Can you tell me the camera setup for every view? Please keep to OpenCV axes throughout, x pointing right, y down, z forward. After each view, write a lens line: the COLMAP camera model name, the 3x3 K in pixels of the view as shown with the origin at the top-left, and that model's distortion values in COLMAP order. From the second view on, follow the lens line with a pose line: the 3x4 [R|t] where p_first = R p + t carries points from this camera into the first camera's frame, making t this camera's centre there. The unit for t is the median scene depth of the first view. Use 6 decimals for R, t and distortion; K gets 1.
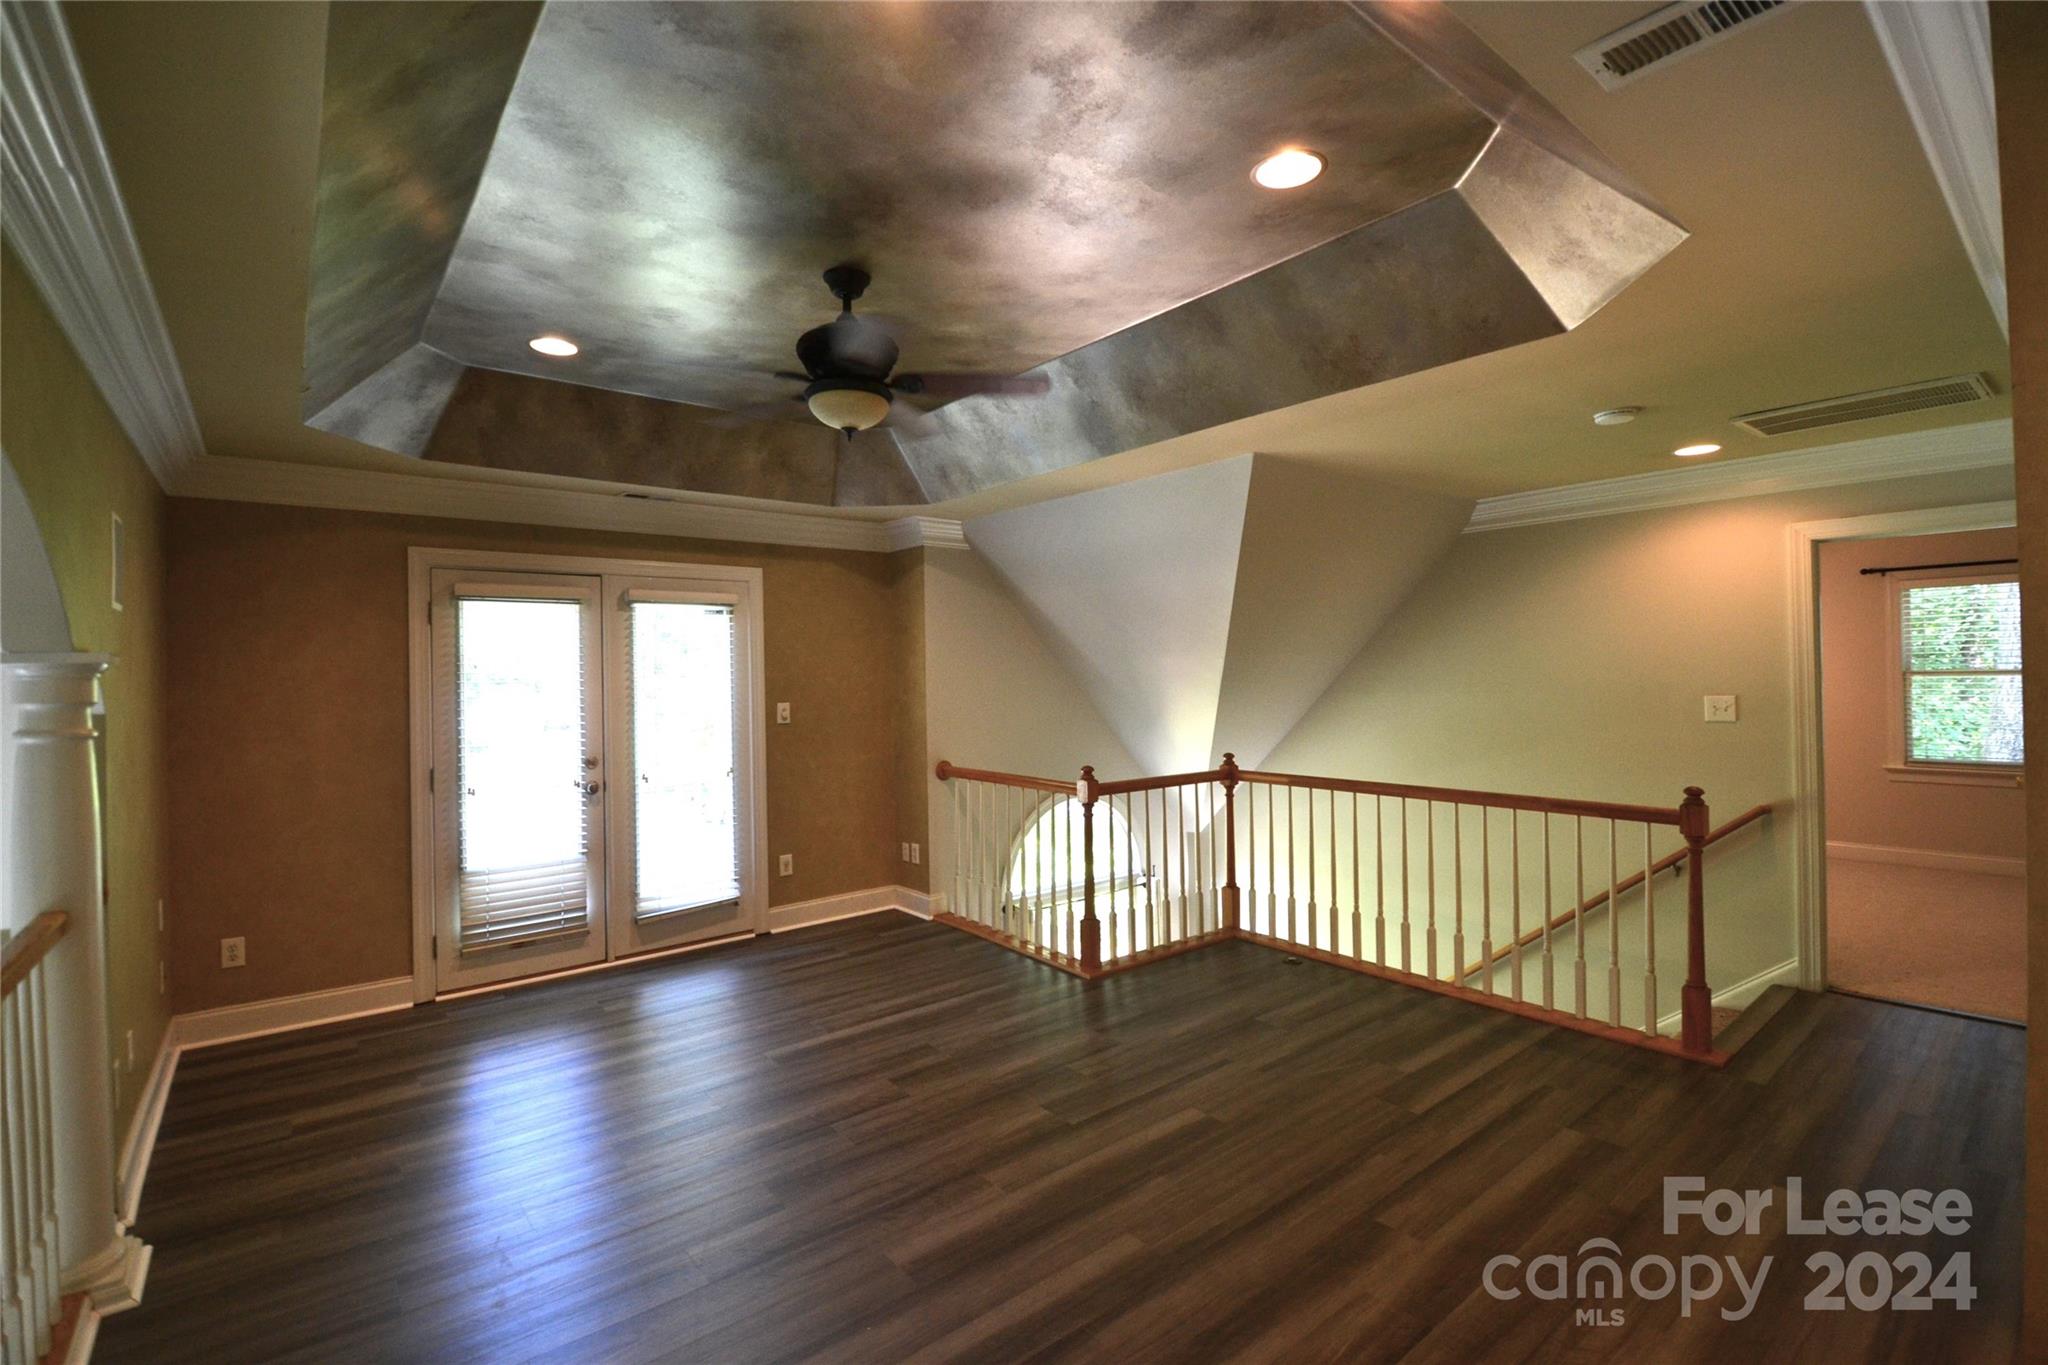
lens RADIAL K [[910.8, 0, 1025.5], [0, 910.8, 669.3], [0, 0, 1]] dist [0.021670, -0.026852]
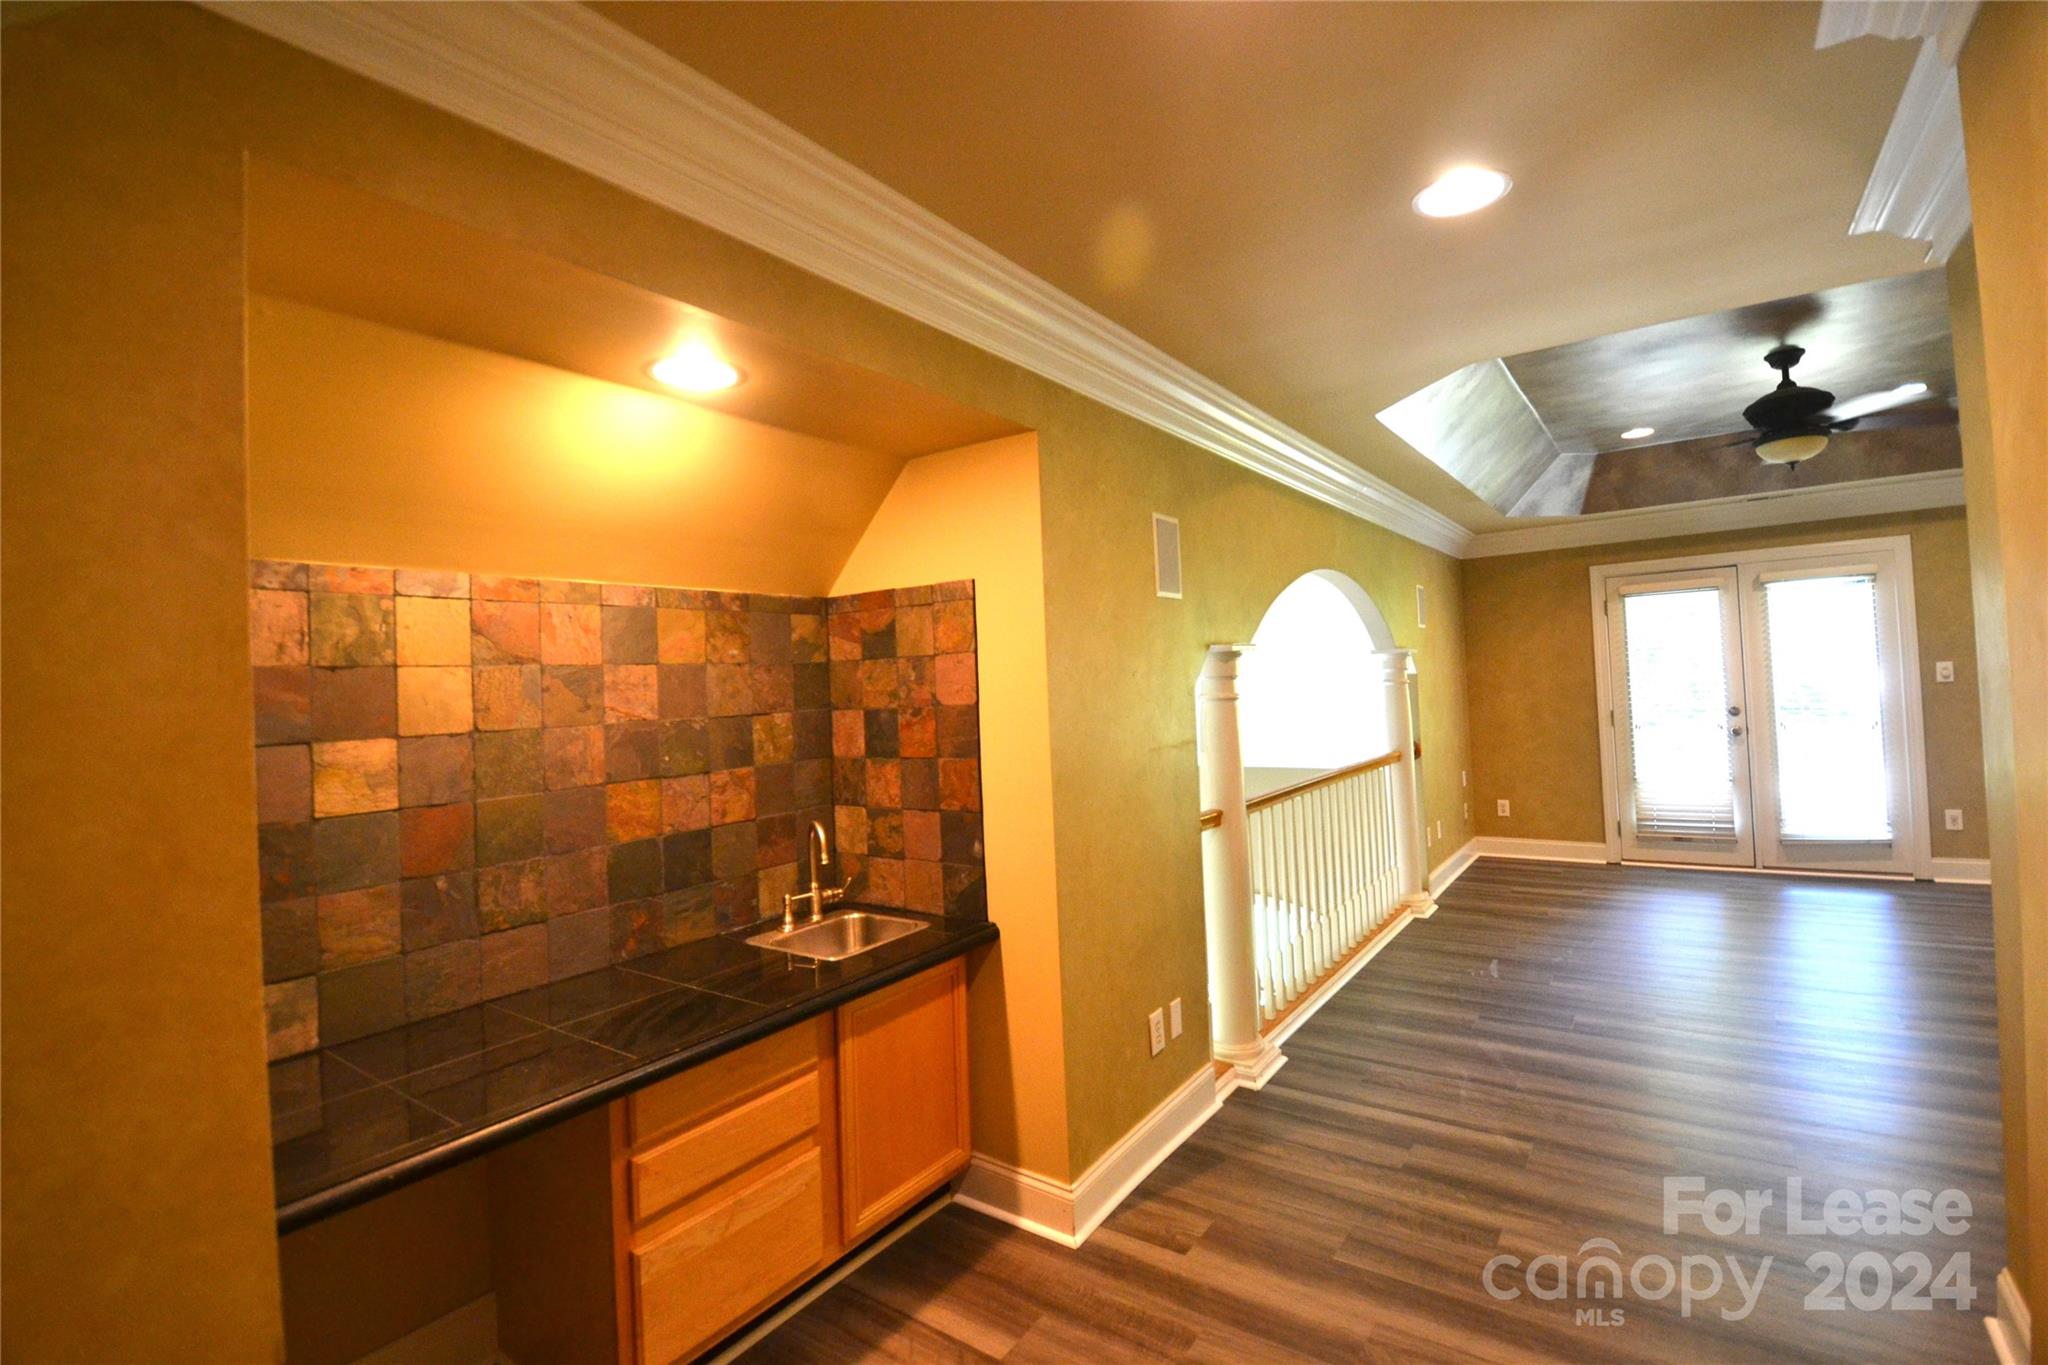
lens RADIAL K [[910.8, 0, 1025.5], [0, 910.8, 669.3], [0, 0, 1]] dist [0.021670, -0.026852]
pose [[0.265393, -0.015795, -0.964011, 0.557258], [0.049031, 0.998793, -0.002866, -0.003259], [0.962893, -0.046506, 0.265847, -0.335711]]
